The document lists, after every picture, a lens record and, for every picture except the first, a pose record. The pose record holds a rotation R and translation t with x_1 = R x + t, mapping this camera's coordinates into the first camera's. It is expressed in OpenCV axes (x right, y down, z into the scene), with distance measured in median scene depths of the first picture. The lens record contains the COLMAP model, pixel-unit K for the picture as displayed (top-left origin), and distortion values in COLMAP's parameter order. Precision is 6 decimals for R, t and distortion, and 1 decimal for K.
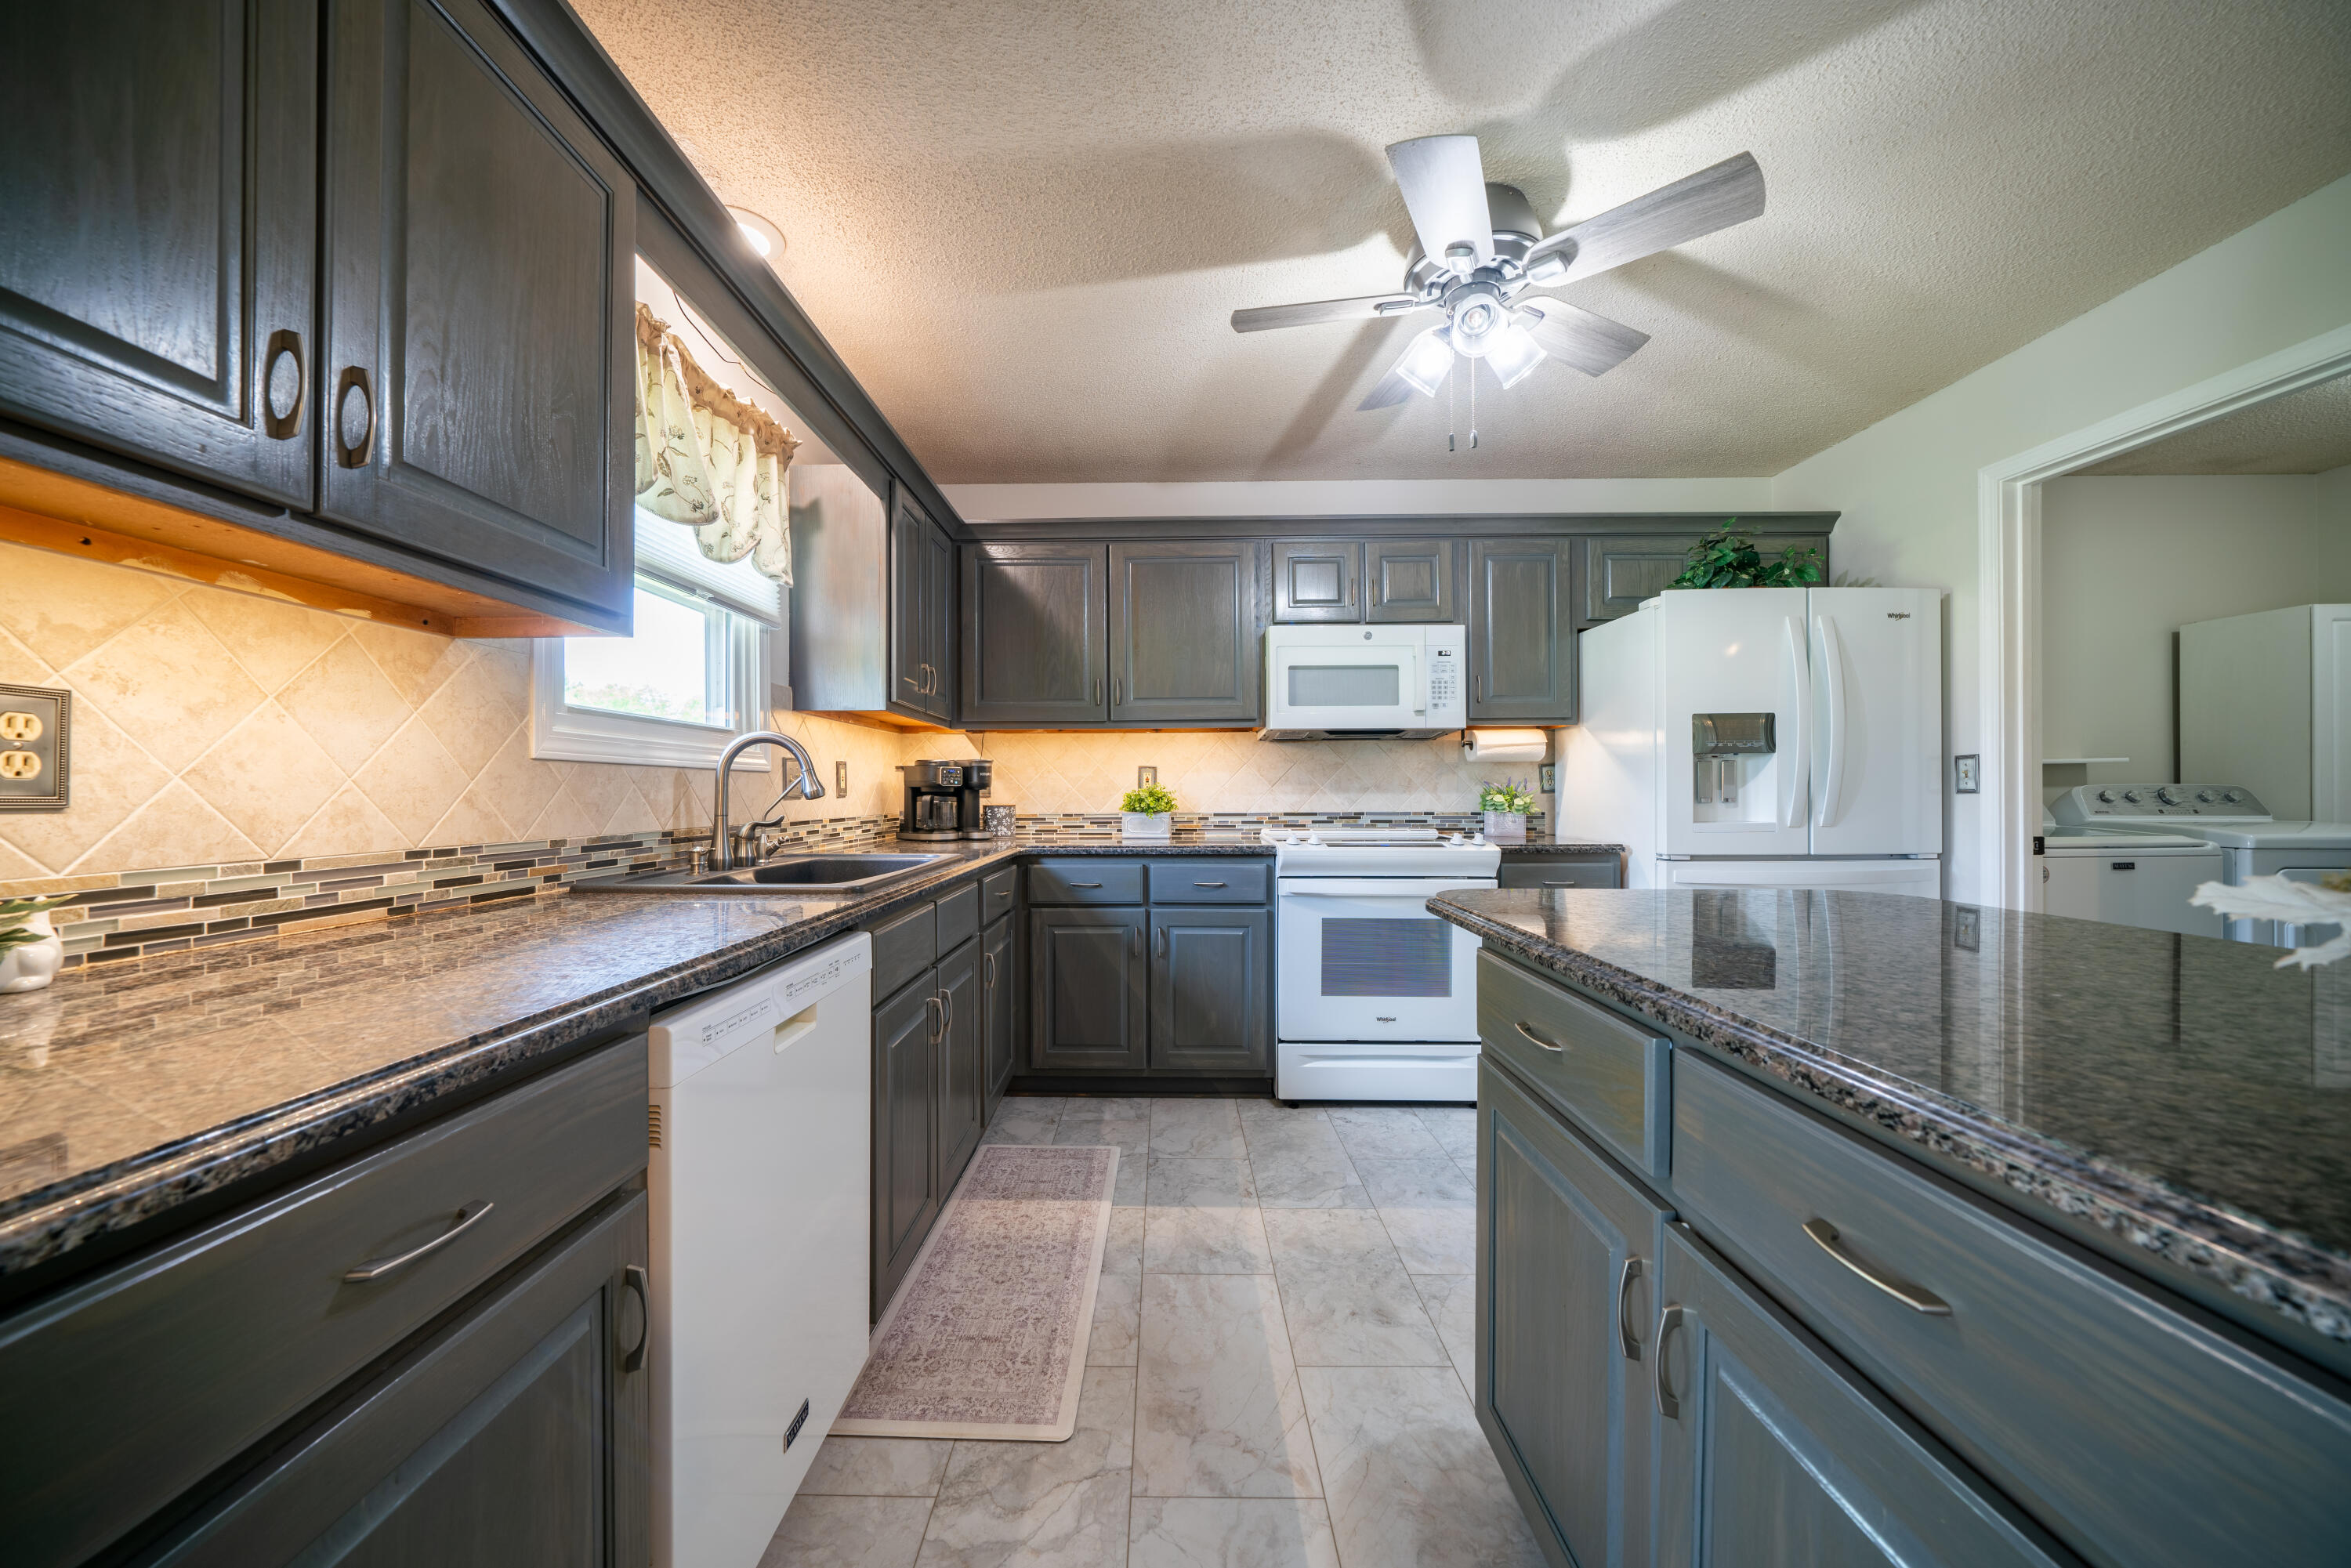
lens RADIAL K [[839.5, 0, 1158.9], [0, 839.5, 790.1], [0, 0, 1]] dist [-0.005656, -0.000244]
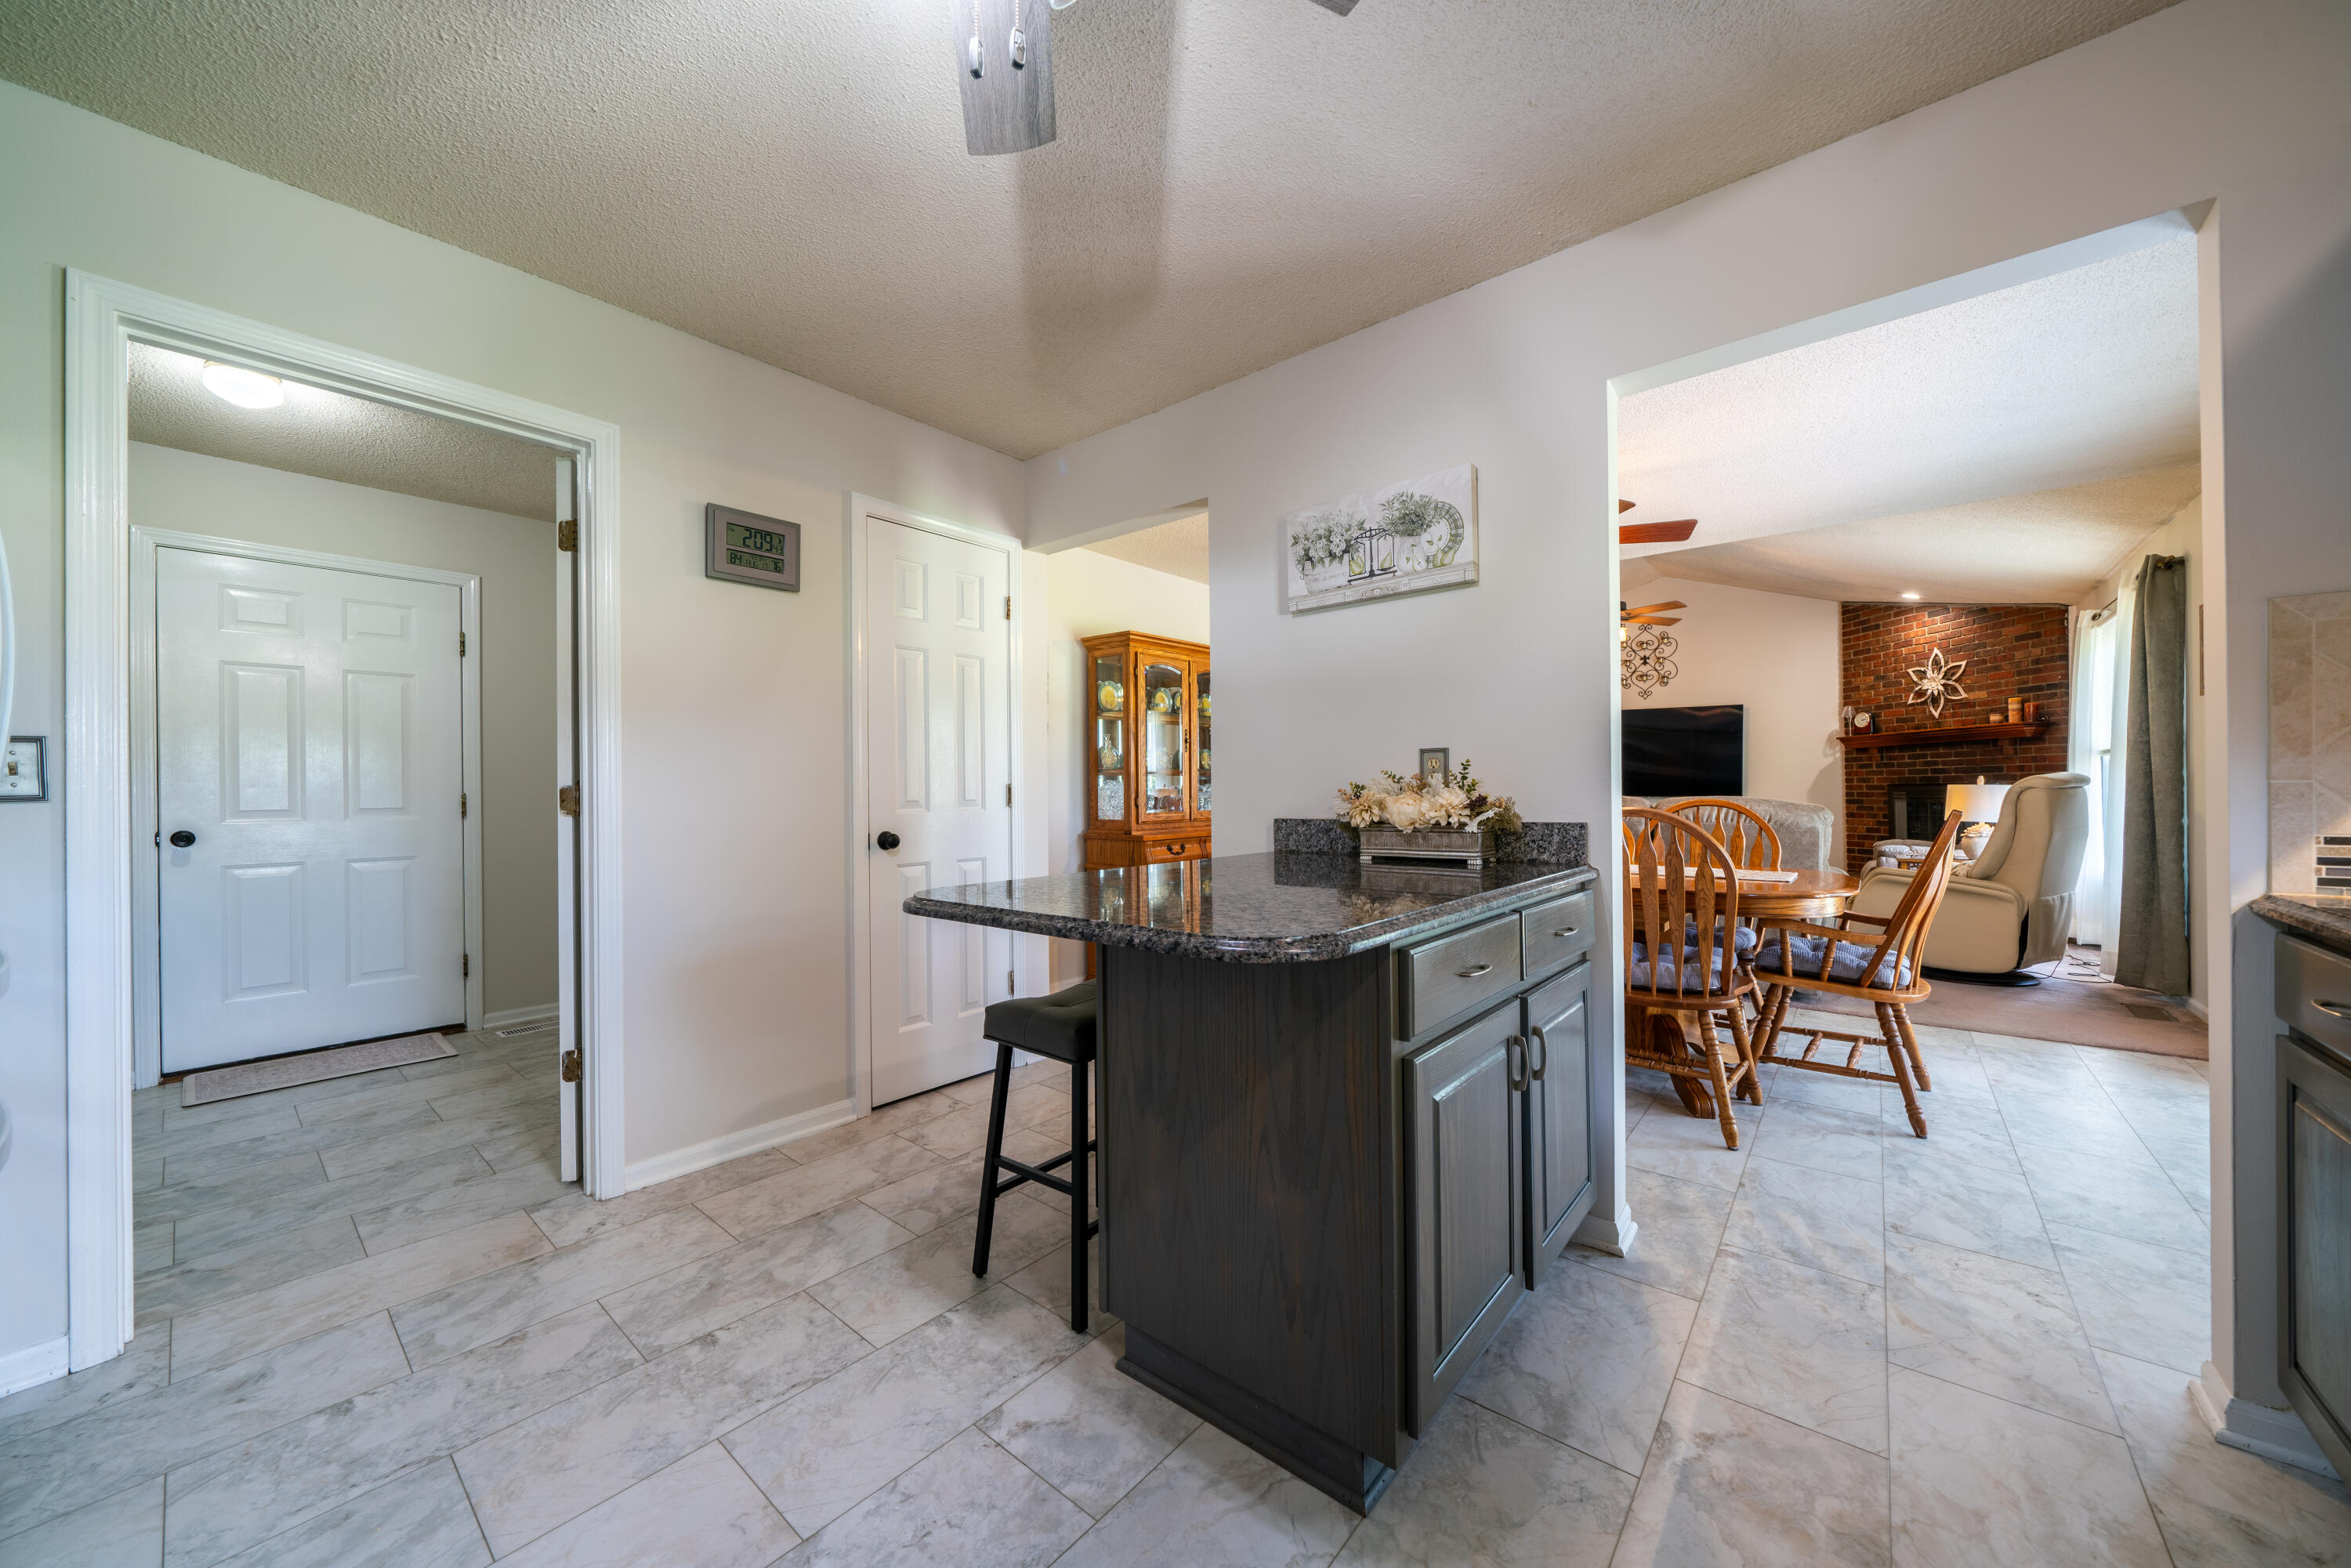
lens RADIAL K [[839.5, 0, 1158.9], [0, 839.5, 790.1], [0, 0, 1]] dist [-0.005656, -0.000244]
pose [[-0.766530, 0.008708, 0.642149, -0.006277], [0.007391, 0.999961, -0.004737, 0.004013], [-0.642166, 0.001115, -0.766565, 0.848566]]
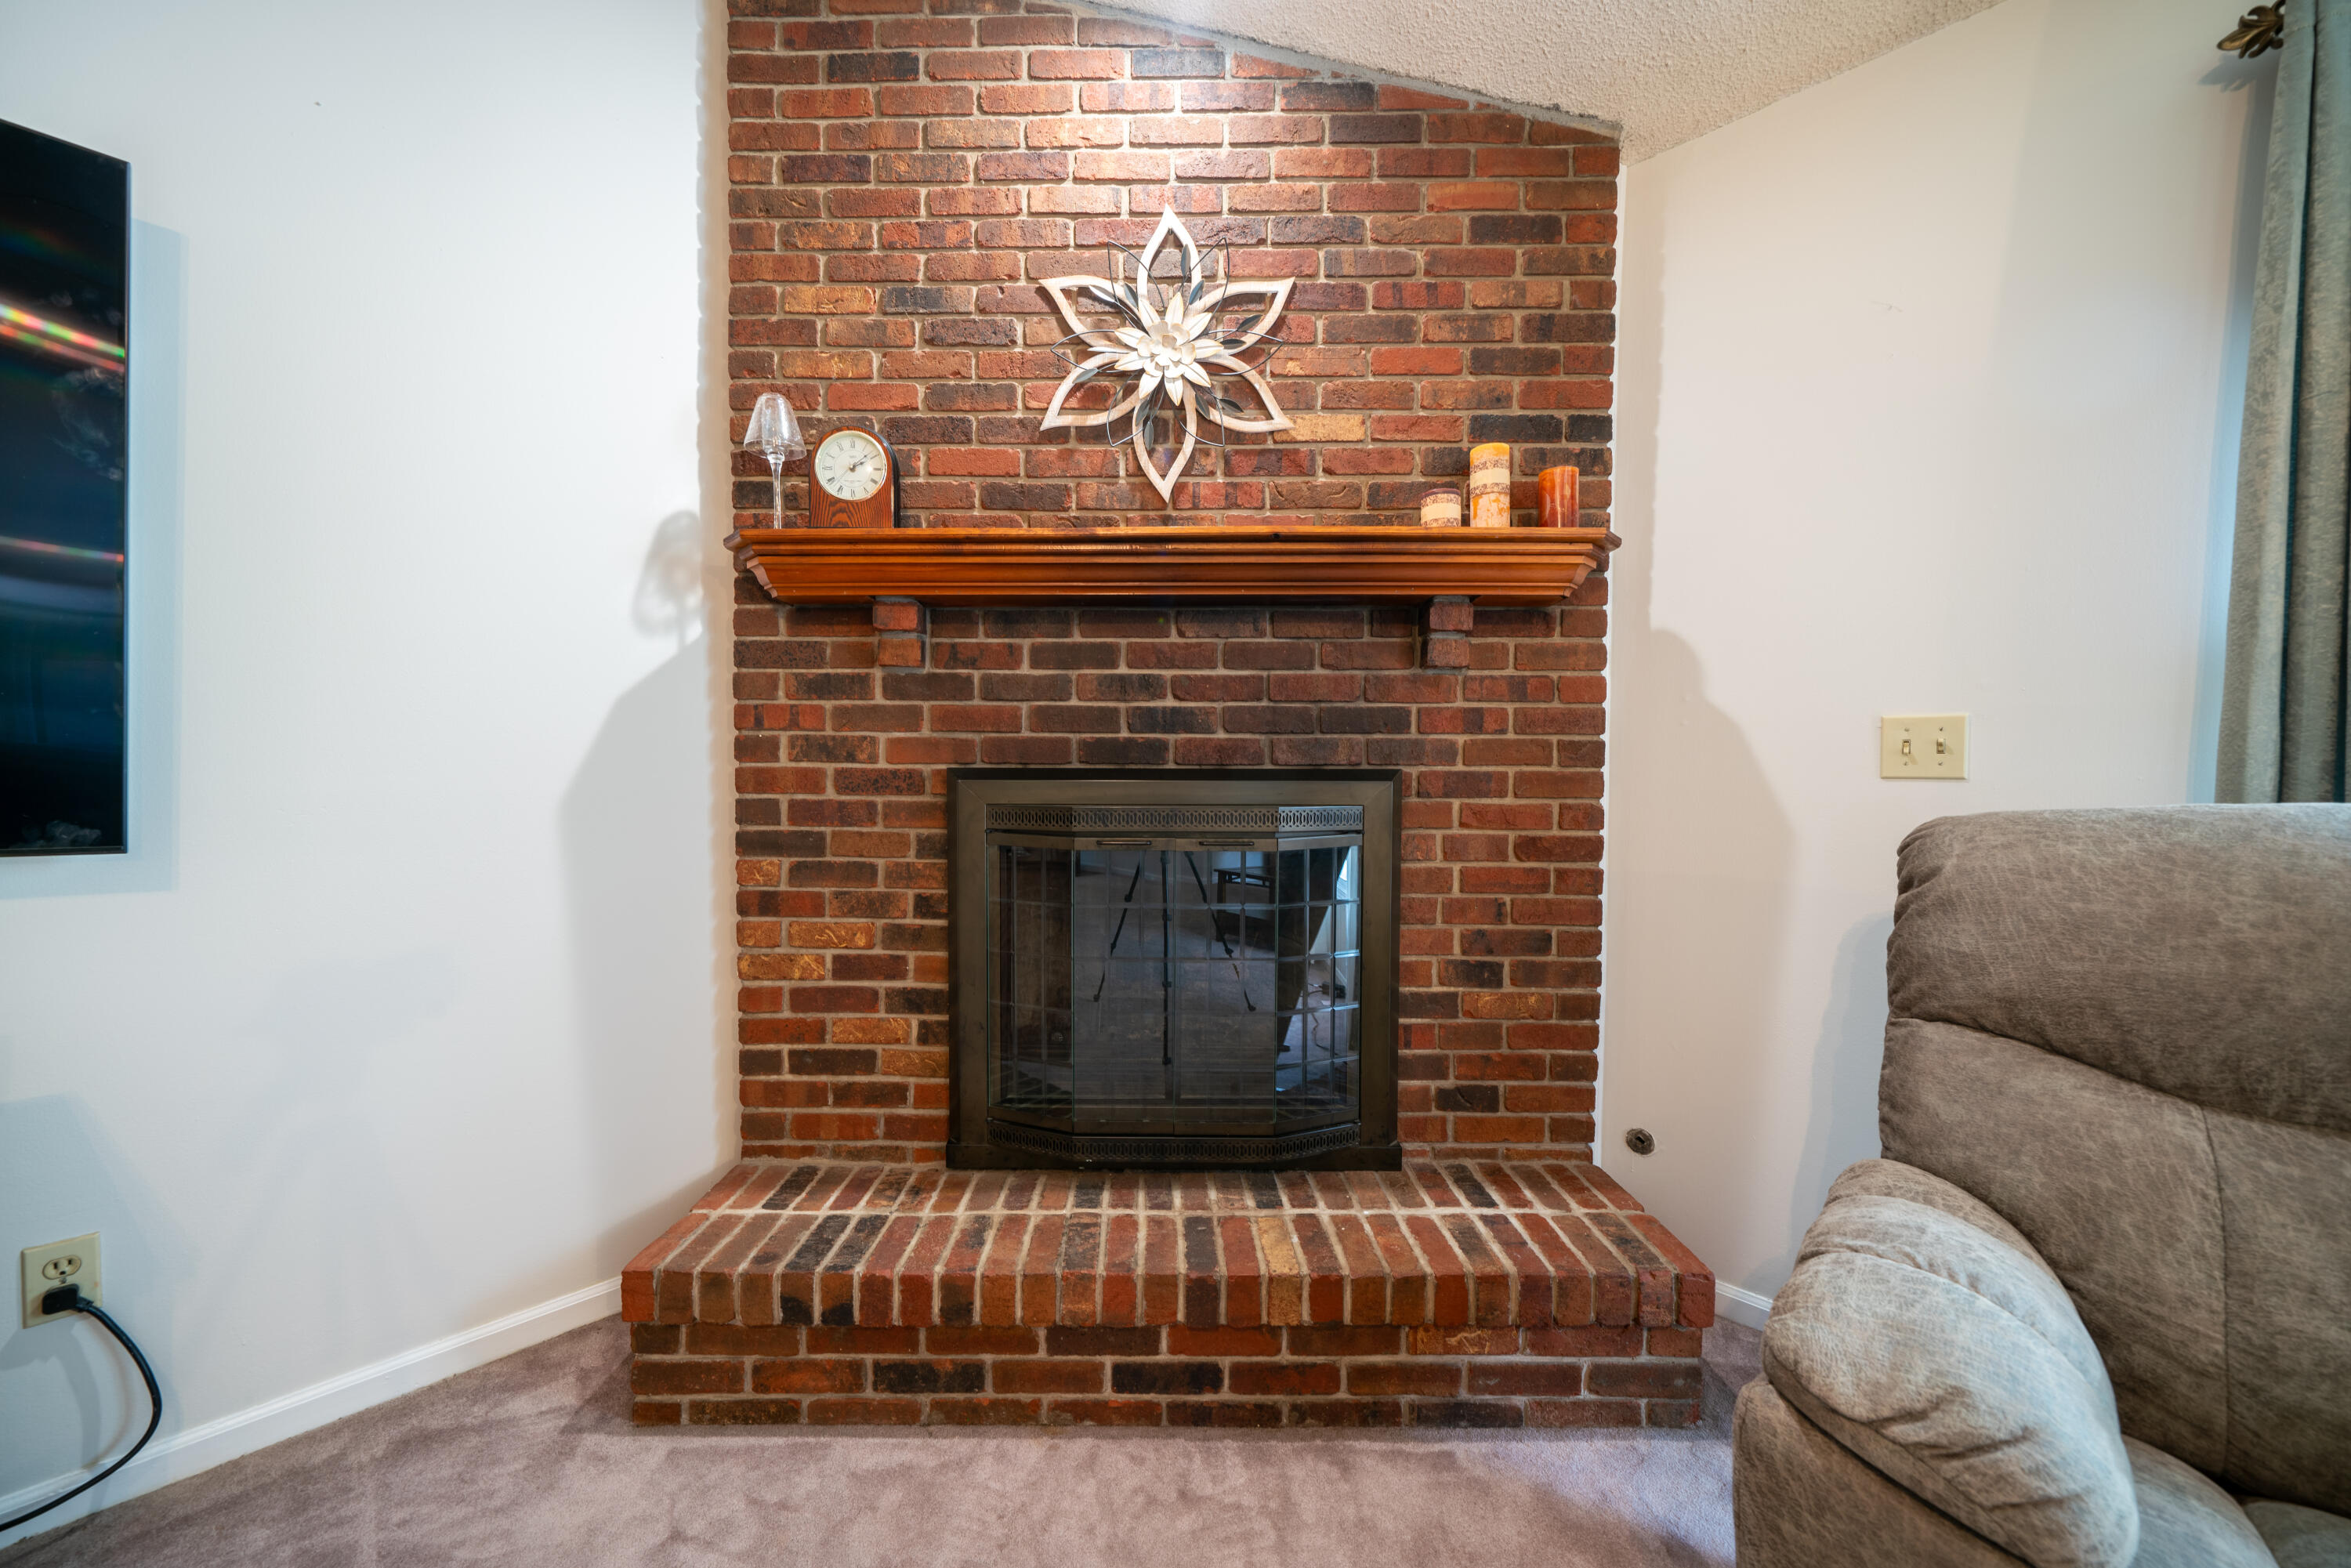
lens RADIAL K [[839.5, 0, 1158.9], [0, 839.5, 790.1], [0, 0, 1]] dist [-0.005656, -0.000244]
pose [[-0.698163, 0.014319, -0.715796, 0.246134], [-0.007732, 0.999591, 0.027538, -0.012223], [0.715897, 0.024761, -0.697766, -2.026917]]
